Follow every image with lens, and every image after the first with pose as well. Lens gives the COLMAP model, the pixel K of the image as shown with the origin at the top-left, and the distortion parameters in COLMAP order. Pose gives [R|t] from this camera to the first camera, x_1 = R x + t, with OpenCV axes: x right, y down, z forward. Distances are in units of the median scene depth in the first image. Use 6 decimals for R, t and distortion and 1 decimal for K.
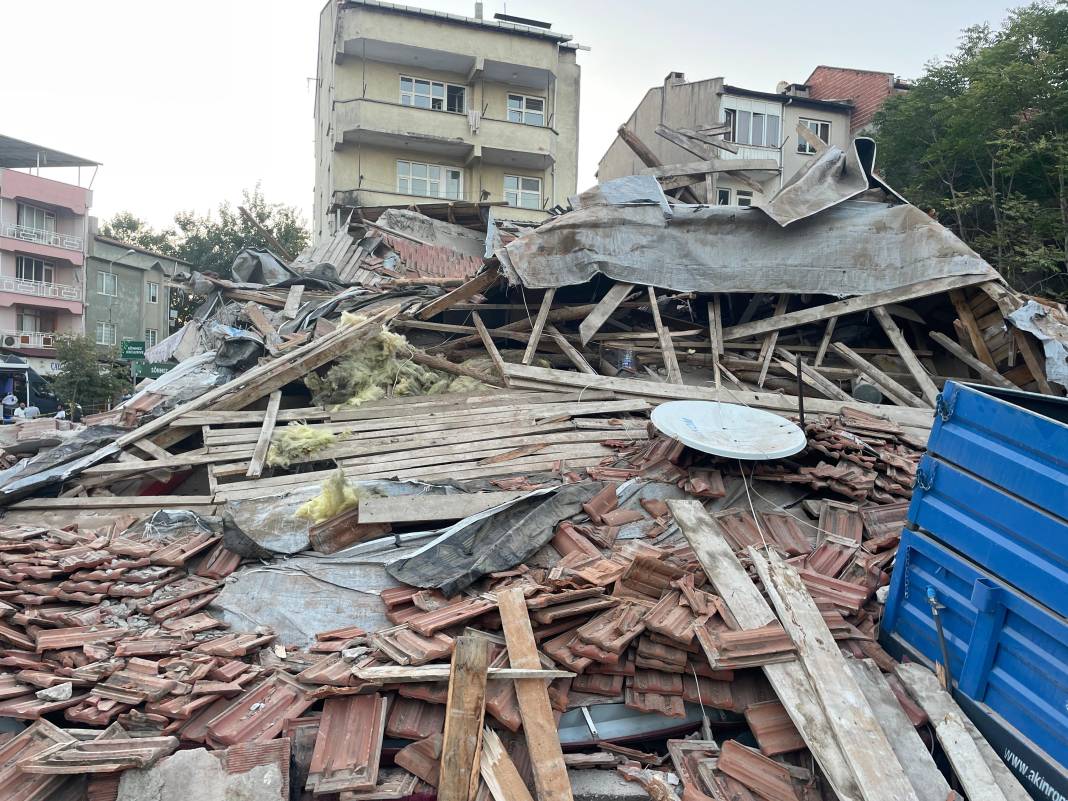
lens RADIAL K [[803.6, 0, 530.4], [0, 803.6, 406.6], [0, 0, 1]] dist [0.084136, -0.114519]
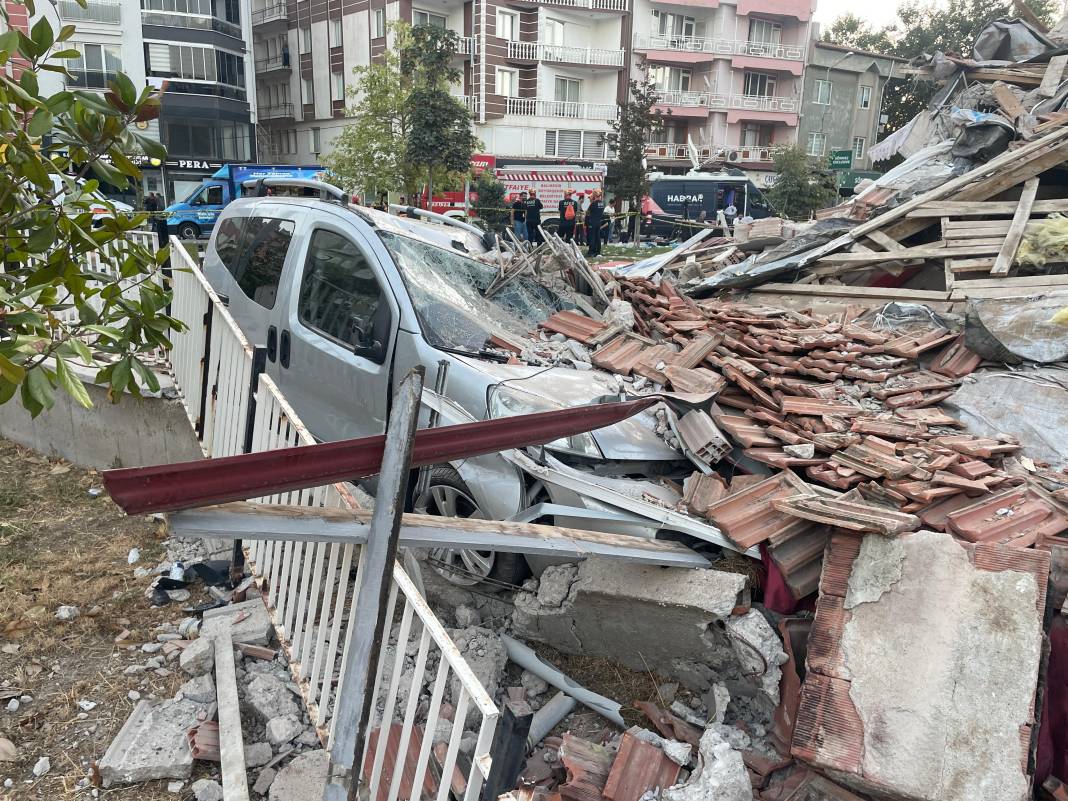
lens RADIAL K [[803.6, 0, 530.4], [0, 803.6, 406.6], [0, 0, 1]] dist [0.084136, -0.114519]
pose [[0.697604, 0.173256, -0.695220, -0.051144], [-0.014740, 0.973587, 0.227838, 0.029508], [0.716332, -0.148694, 0.681732, 0.006992]]
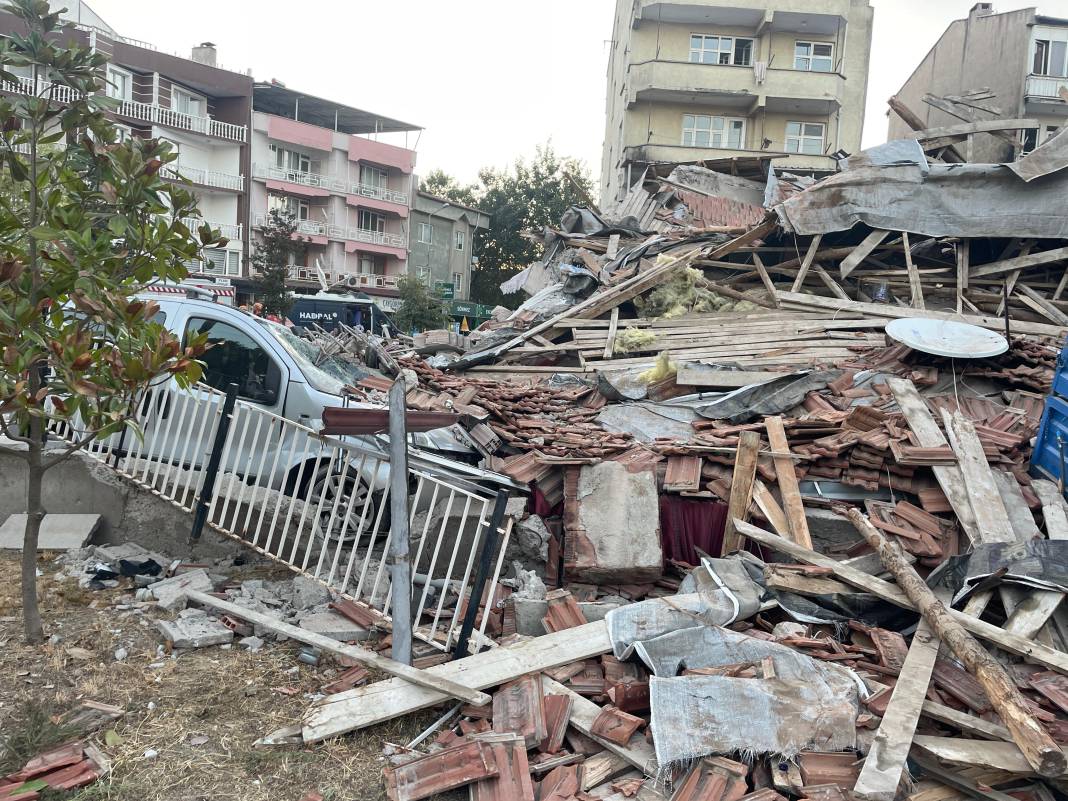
lens RADIAL K [[796.9, 0, 541.3], [0, 796.9, 391.5], [0, 0, 1]] dist [0.093113, -0.128997]
pose [[0.950718, 0.053896, -0.305337, 0.015354], [-0.039093, 0.997754, 0.054395, 0.066917], [0.307582, -0.039778, 0.950690, -0.493097]]
